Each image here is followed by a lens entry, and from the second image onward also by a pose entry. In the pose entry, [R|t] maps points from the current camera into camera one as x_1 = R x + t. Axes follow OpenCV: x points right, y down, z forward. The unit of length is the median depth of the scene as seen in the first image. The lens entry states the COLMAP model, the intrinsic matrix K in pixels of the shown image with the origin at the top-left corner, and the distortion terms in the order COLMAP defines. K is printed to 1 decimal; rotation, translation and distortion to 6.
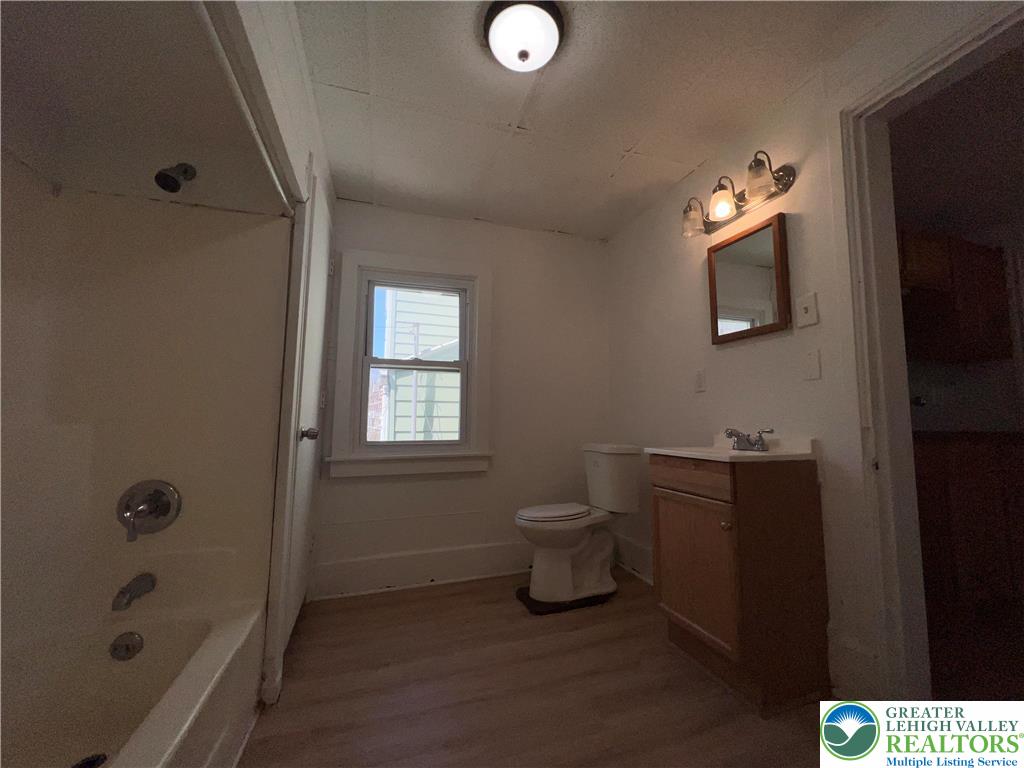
lens RADIAL K [[409.8, 0, 512.0], [0, 409.8, 384.0], [0, 0, 1]] dist [0.000253, 0.000038]
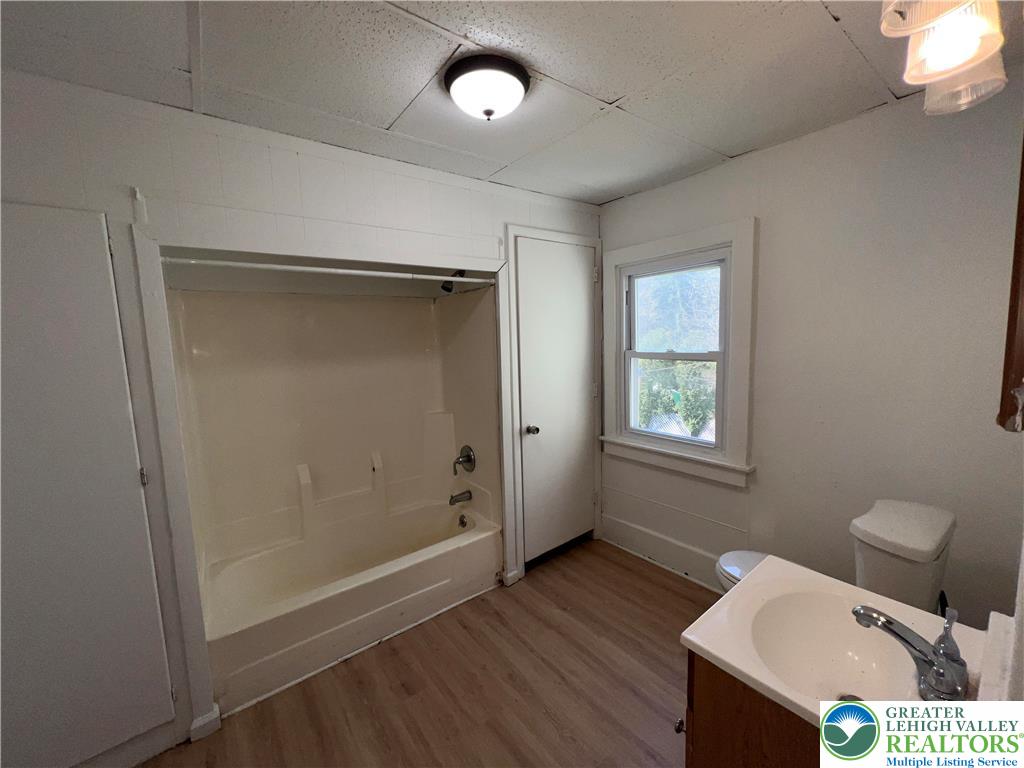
lens RADIAL K [[409.8, 0, 512.0], [0, 409.8, 384.0], [0, 0, 1]] dist [0.000253, 0.000038]
pose [[0.334097, 0.093811, -0.937858, 0.563217], [0.124112, 0.981991, 0.142439, -0.173736], [0.934331, -0.163988, 0.316438, 0.361129]]
